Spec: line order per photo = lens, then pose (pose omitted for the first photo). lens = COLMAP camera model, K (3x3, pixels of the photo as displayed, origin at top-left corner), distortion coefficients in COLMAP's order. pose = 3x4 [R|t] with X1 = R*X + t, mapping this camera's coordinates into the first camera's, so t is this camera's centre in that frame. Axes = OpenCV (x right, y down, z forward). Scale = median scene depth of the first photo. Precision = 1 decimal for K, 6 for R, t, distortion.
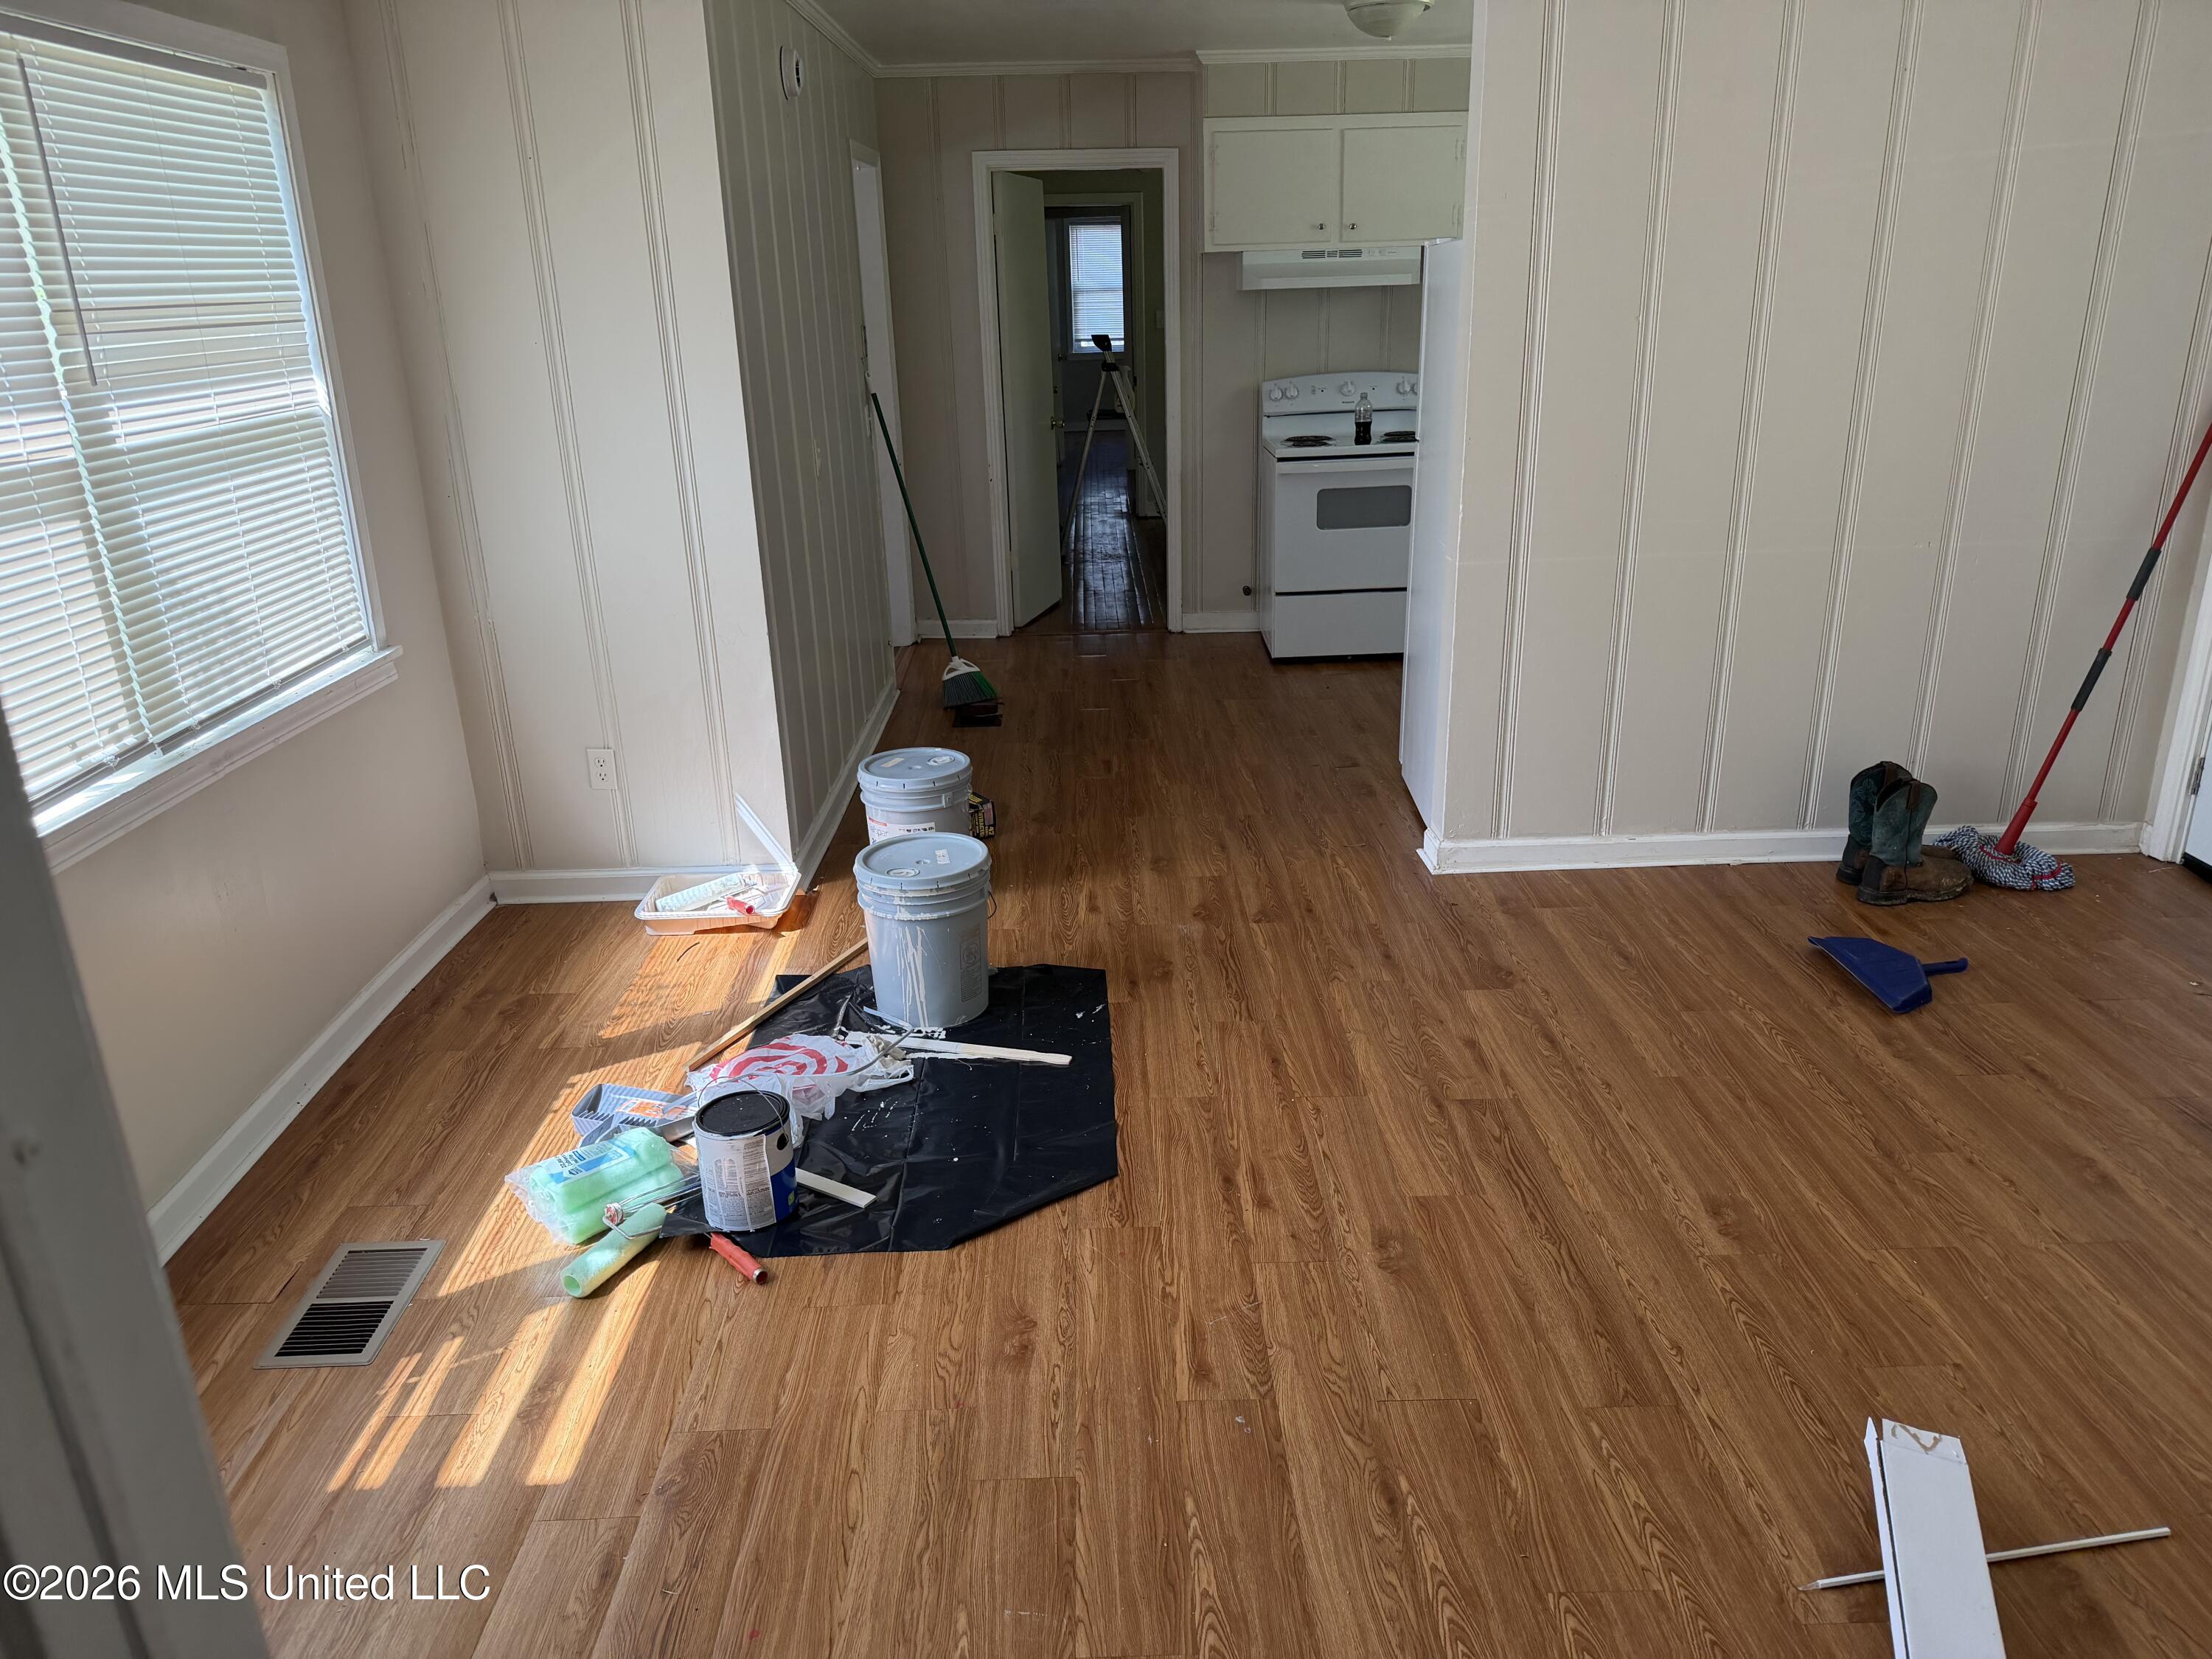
lens RADIAL K [[1566.6, 0, 1100.6], [0, 1566.6, 823.2], [0, 0, 1]] dist [0.020401, -0.009400]
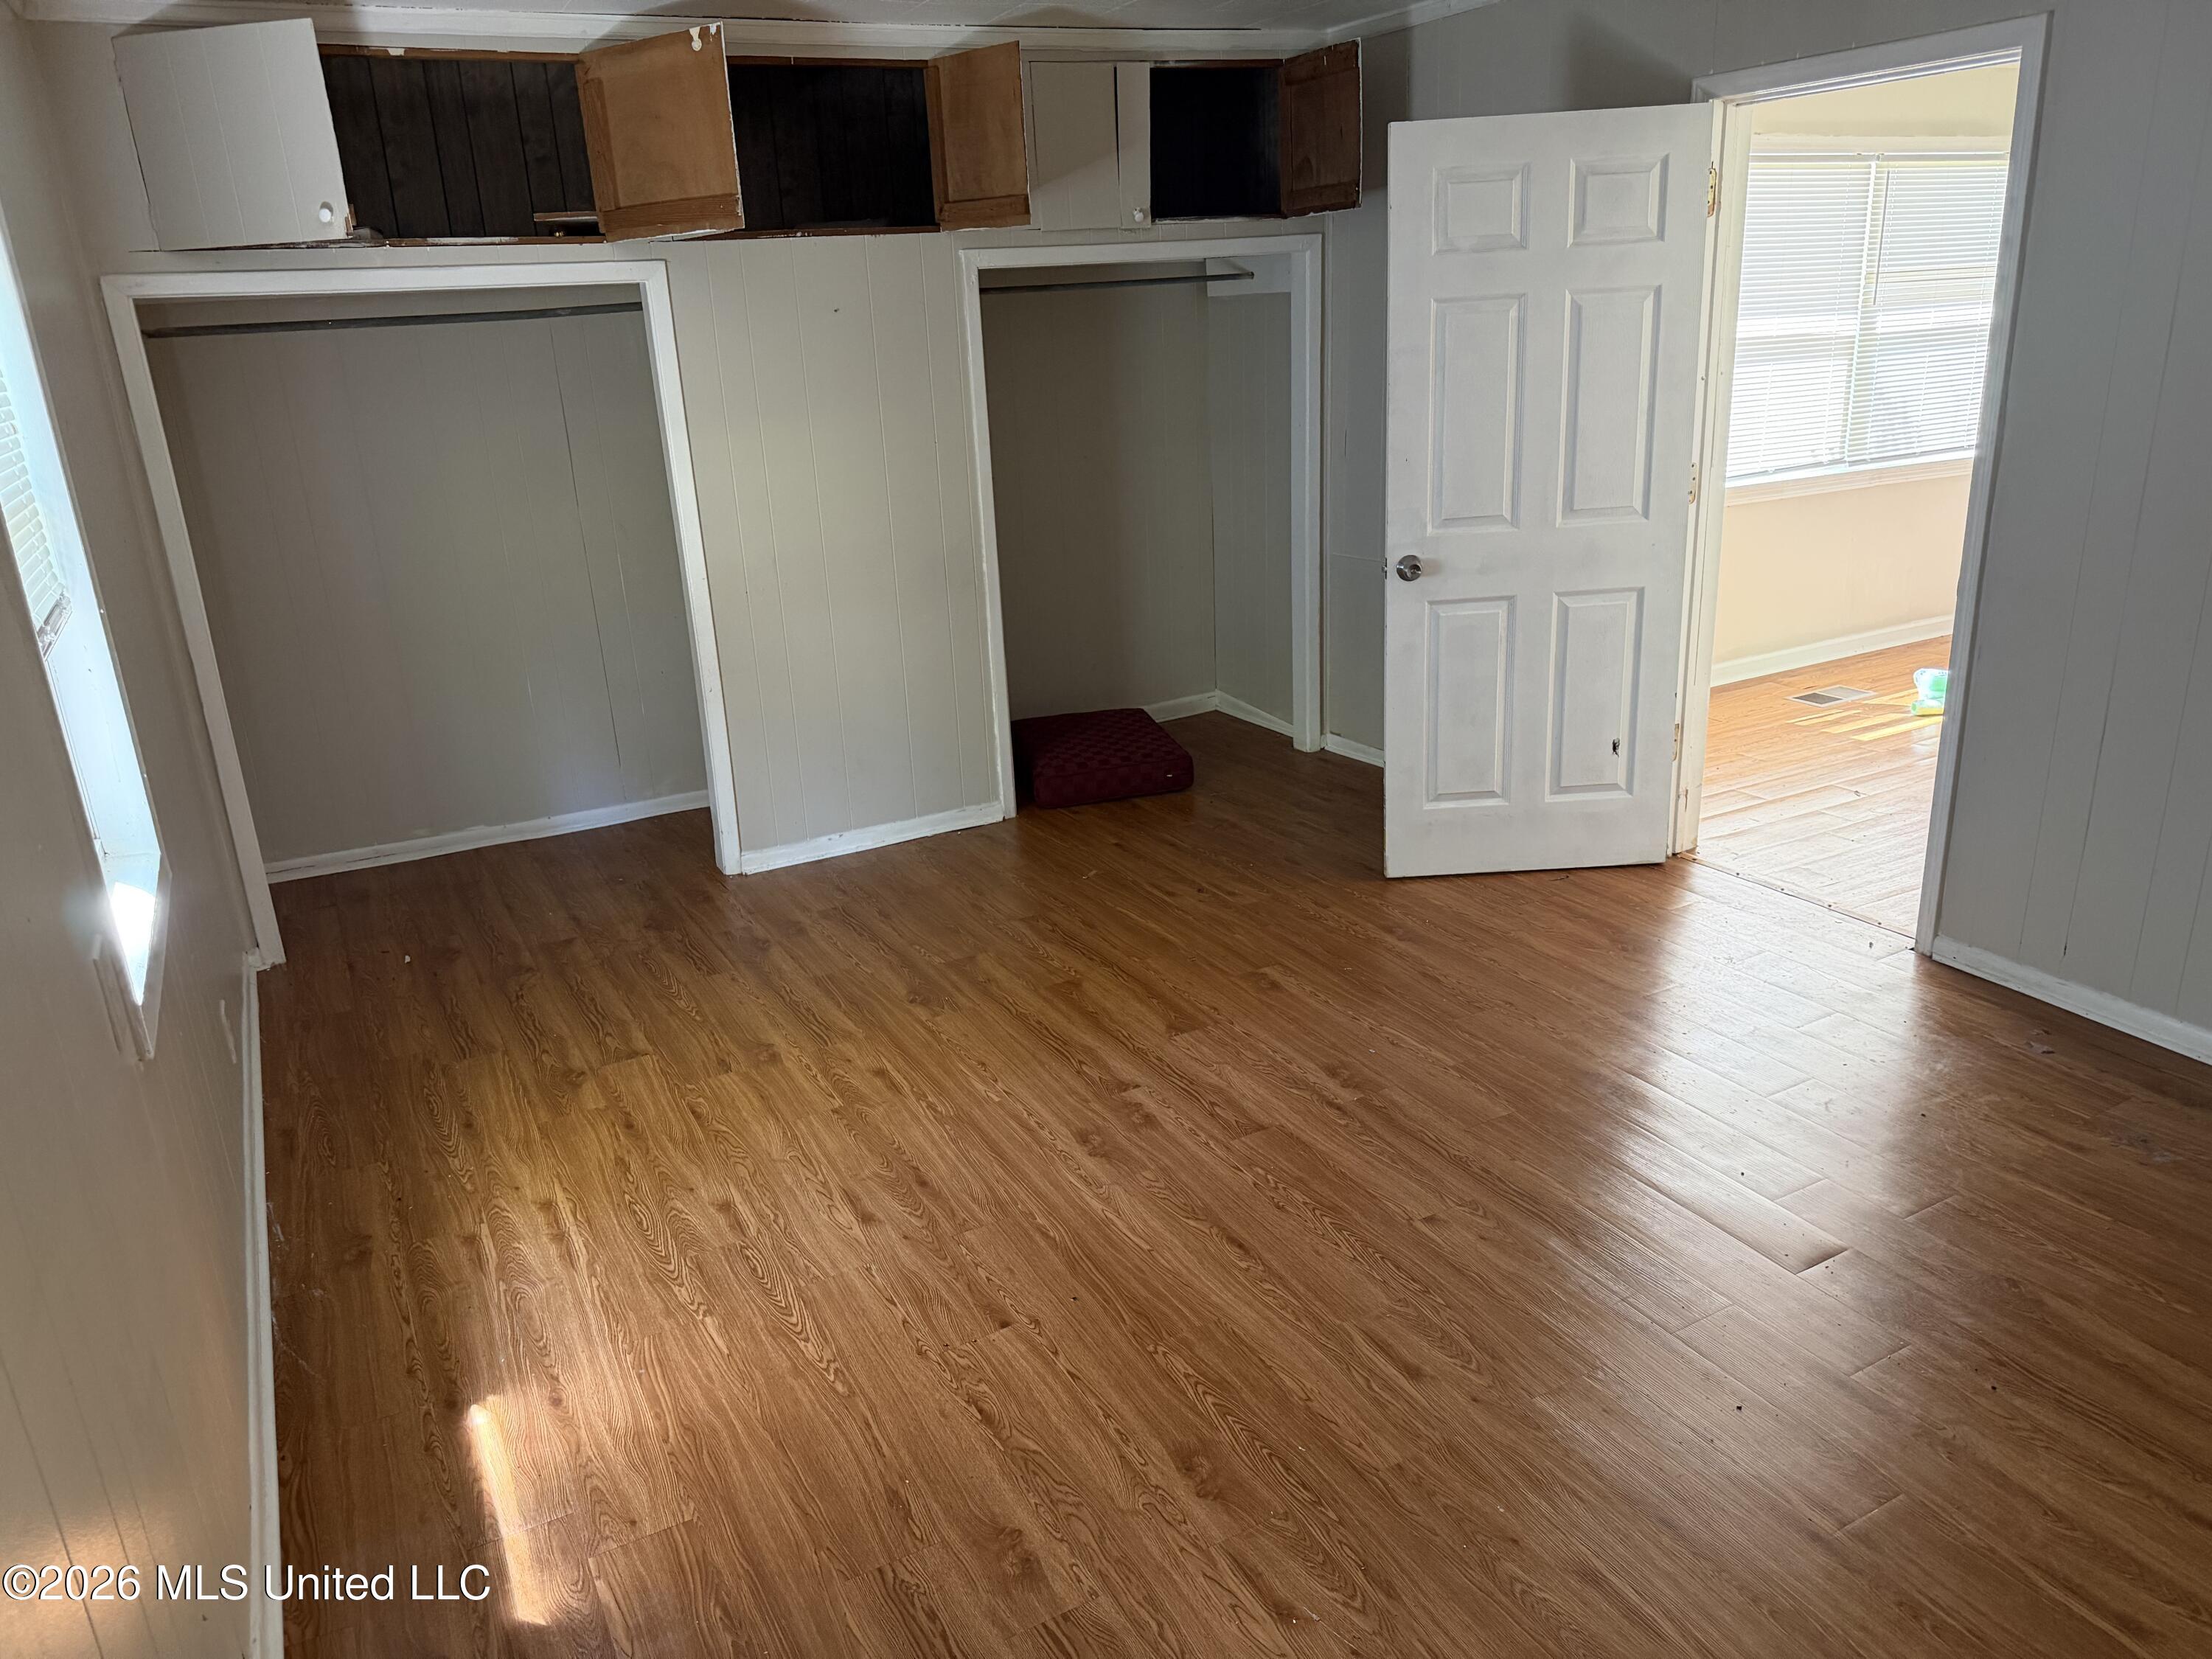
lens RADIAL K [[1566.6, 0, 1108.8], [0, 1566.6, 821.0], [0, 0, 1]] dist [0.020401, -0.009400]
pose [[0.453737, 0.282348, -0.845223, 1.068762], [-0.271178, 0.947244, 0.170853, 0.368135], [0.848873, 0.151684, 0.506367, -1.072315]]
